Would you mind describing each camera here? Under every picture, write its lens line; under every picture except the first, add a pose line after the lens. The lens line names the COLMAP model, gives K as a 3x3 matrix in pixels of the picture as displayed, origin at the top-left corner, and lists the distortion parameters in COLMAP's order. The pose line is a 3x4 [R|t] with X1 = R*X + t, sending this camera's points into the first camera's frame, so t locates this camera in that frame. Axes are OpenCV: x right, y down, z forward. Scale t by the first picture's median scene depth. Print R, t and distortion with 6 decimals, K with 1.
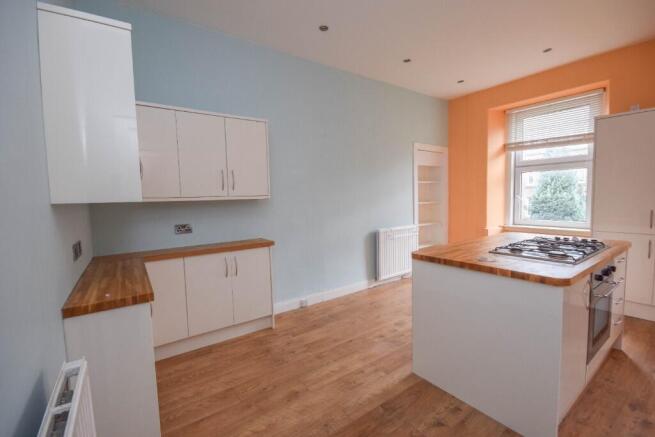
lens RADIAL K [[288.2, 0, 324.1], [0, 288.2, 218.0], [0, 0, 1]] dist [0.009479, -0.012028]
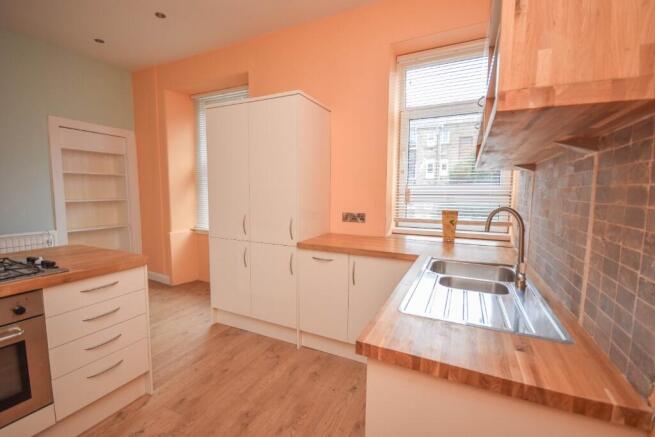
lens RADIAL K [[288.2, 0, 325.6], [0, 288.2, 219.0], [0, 0, 1]] dist [0.009479, -0.012028]
pose [[0.874494, -0.012026, 0.484887, 1.061354], [0.002256, 0.999783, 0.020728, -0.034162], [-0.485031, -0.017032, 0.874331, 0.081155]]
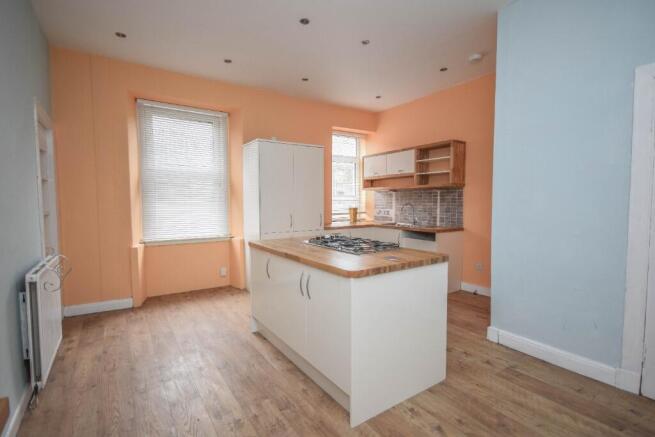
lens RADIAL K [[308.2, 0, 326.6], [0, 308.2, 218.0], [0, 0, 1]] dist [0.001314, 0.000318]
pose [[0.023818, -0.027903, 0.999327, -0.442460], [0.074280, 0.996897, 0.026065, -0.039785], [-0.996953, 0.073609, 0.025816, 0.903542]]
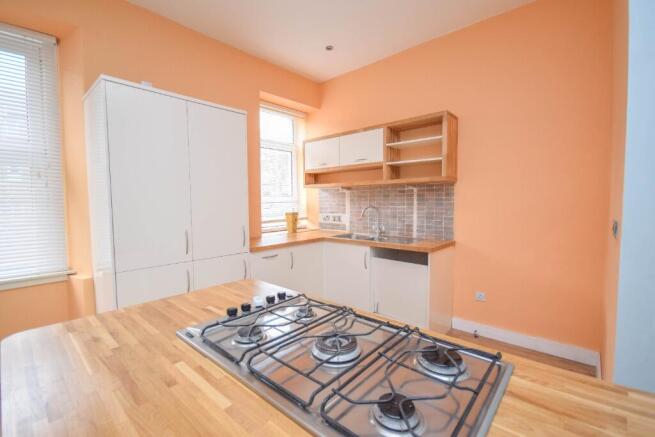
lens RADIAL K [[288.2, 0, 322.9], [0, 288.2, 214.6], [0, 0, 1]] dist [0.009479, -0.012028]
pose [[-0.214636, -0.018721, 0.976515, 0.364945], [0.085093, 0.995656, 0.037791, -0.075230], [-0.972980, 0.091206, -0.212110, 0.923964]]
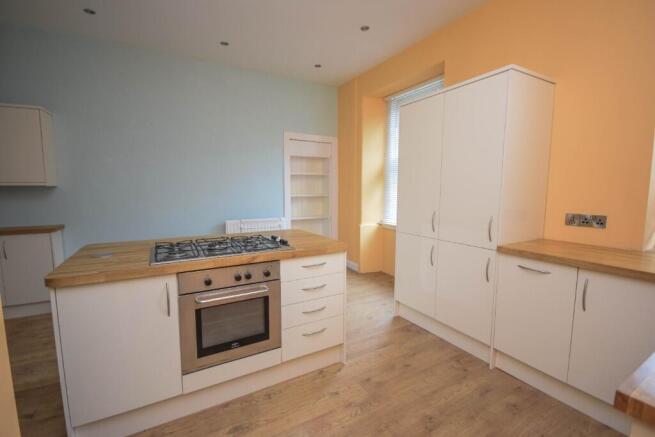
lens RADIAL K [[288.2, 0, 322.7], [0, 288.2, 219.2], [0, 0, 1]] dist [0.009479, -0.012028]
pose [[0.994172, 0.038013, -0.100881, 1.029474], [-0.034093, 0.998606, 0.040308, -0.028276], [0.102272, -0.036633, 0.994082, 0.102859]]
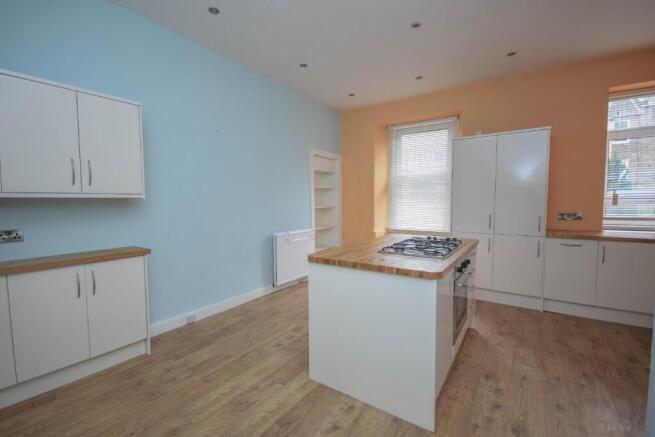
lens RADIAL K [[288.2, 0, 323.9], [0, 288.2, 218.8], [0, 0, 1]] dist [0.009479, -0.012028]
pose [[0.941037, 0.000138, 0.338303, 0.019728], [0.005000, 0.999885, -0.014316, 0.008323], [-0.338266, 0.015164, 0.940928, 0.049995]]
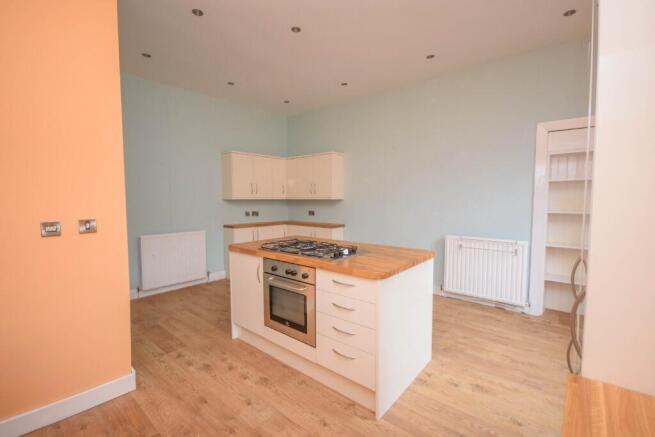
lens RADIAL K [[288.2, 0, 324.9], [0, 288.2, 219.2], [0, 0, 1]] dist [0.009479, -0.012028]
pose [[0.247104, 0.092494, -0.964564, 1.647191], [-0.070495, 0.994512, 0.077306, -0.094954], [0.966421, 0.048895, 0.252269, 0.647636]]
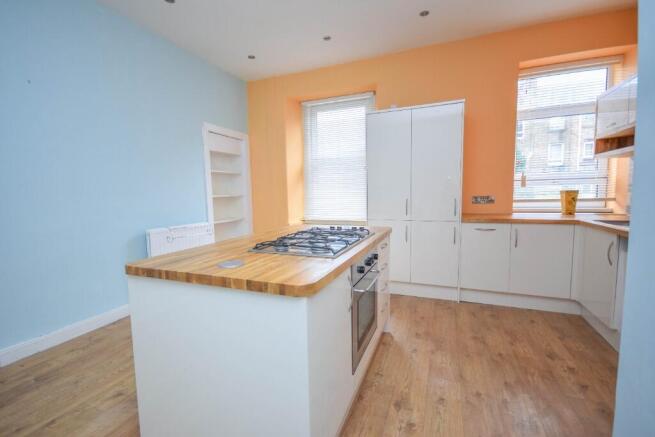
lens RADIAL K [[288.2, 0, 324.6], [0, 288.2, 220.9], [0, 0, 1]] dist [0.009479, -0.012028]
pose [[0.845721, -0.042526, 0.531928, 0.297594], [0.036246, 0.999095, 0.022247, 0.027222], [-0.532393, 0.000466, 0.846497, 0.234838]]
